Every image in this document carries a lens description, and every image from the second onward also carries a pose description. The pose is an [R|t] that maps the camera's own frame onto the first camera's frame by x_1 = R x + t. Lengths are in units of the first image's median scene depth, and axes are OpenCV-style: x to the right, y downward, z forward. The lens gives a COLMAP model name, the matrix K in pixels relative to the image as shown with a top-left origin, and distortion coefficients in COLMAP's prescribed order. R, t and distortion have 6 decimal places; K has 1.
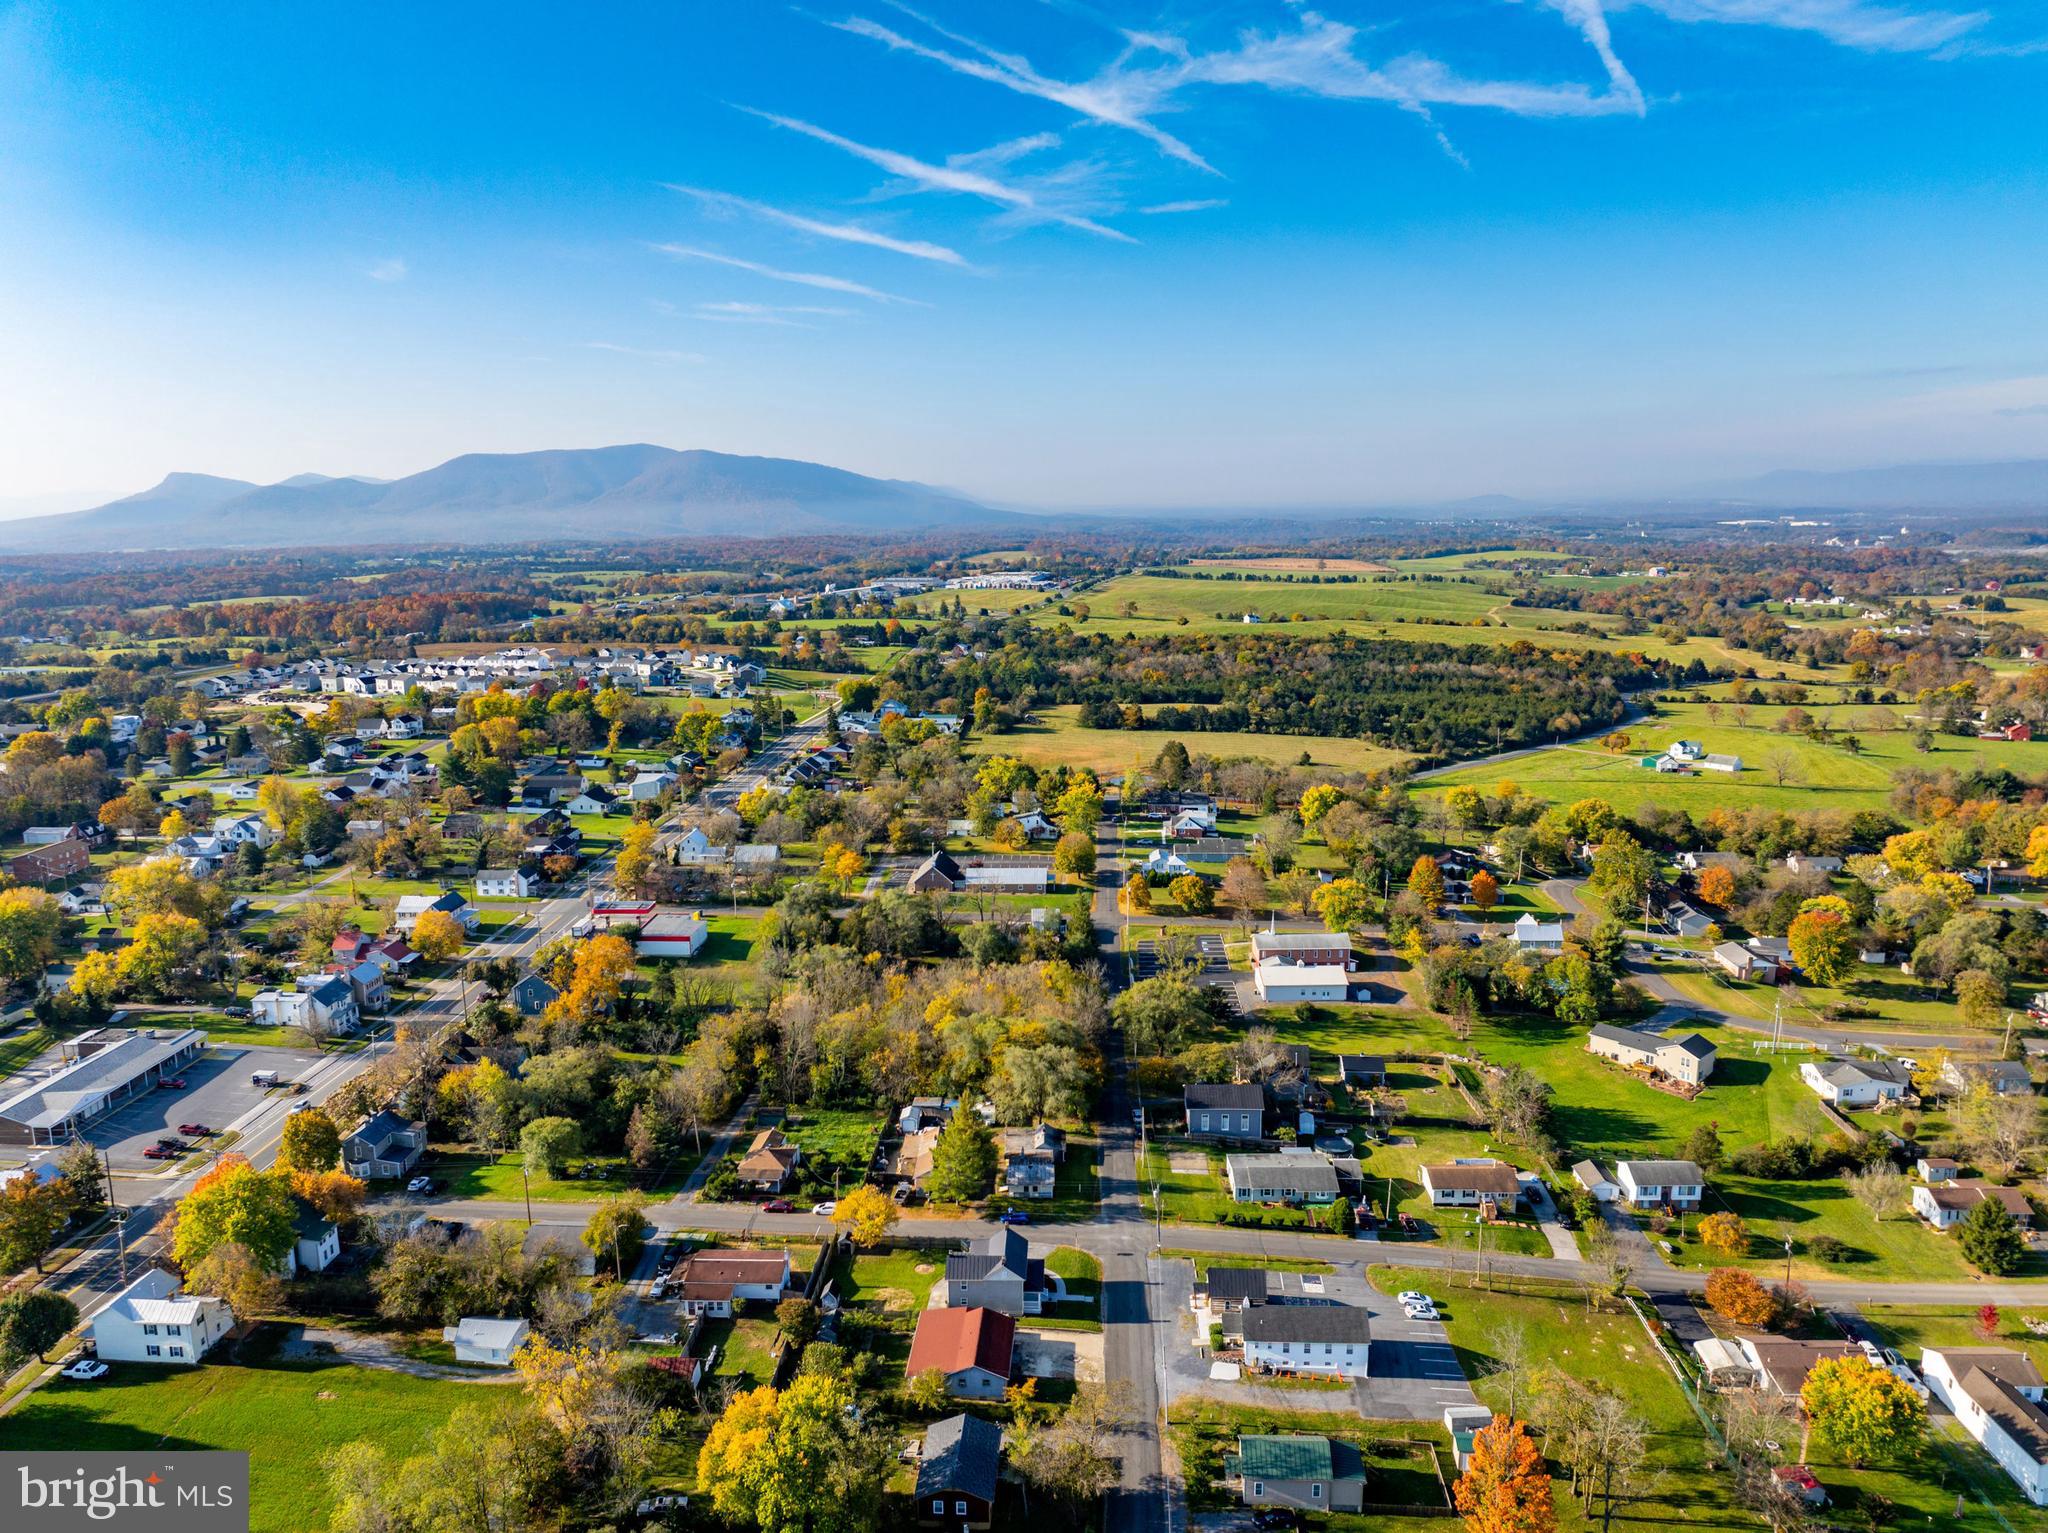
lens RADIAL K [[1425.7, 0, 1044.6], [0, 1425.7, 801.7], [0, 0, 1]] dist [-0.049687, 0.002858]
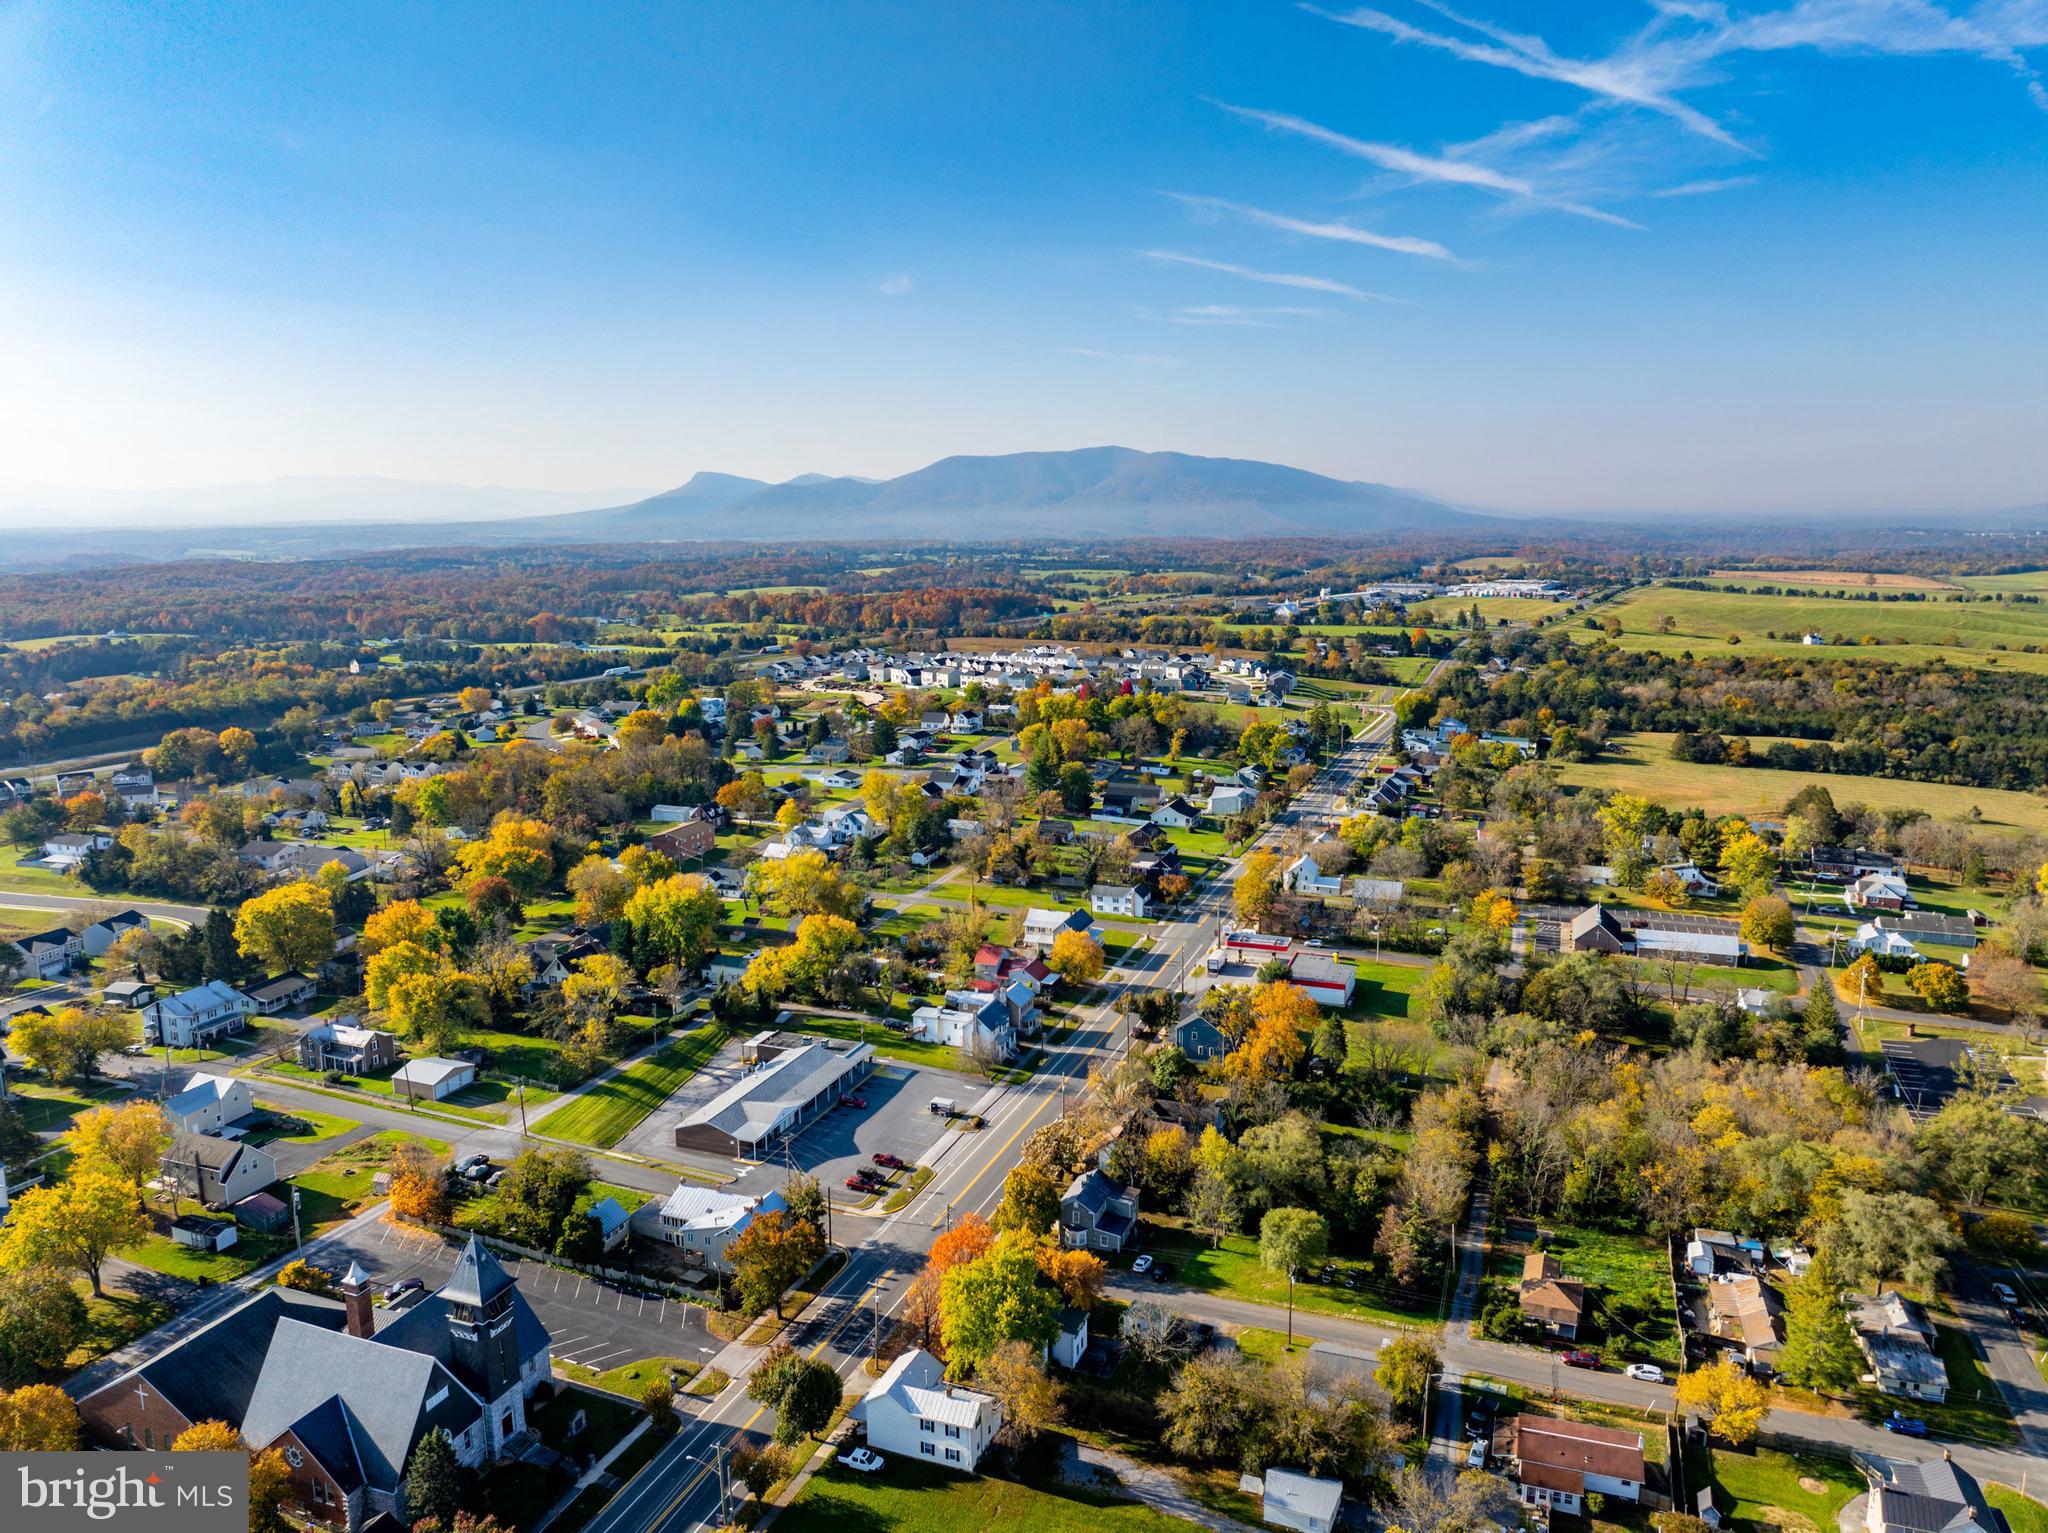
lens RADIAL K [[1425.7, 0, 1044.6], [0, 1425.7, 801.7], [0, 0, 1]] dist [-0.049687, 0.002858]
pose [[0.951407, 0.064626, -0.301079, -0.127617], [-0.064990, 0.997847, 0.008818, -0.012690], [0.301001, 0.011177, 0.953558, 0.060055]]
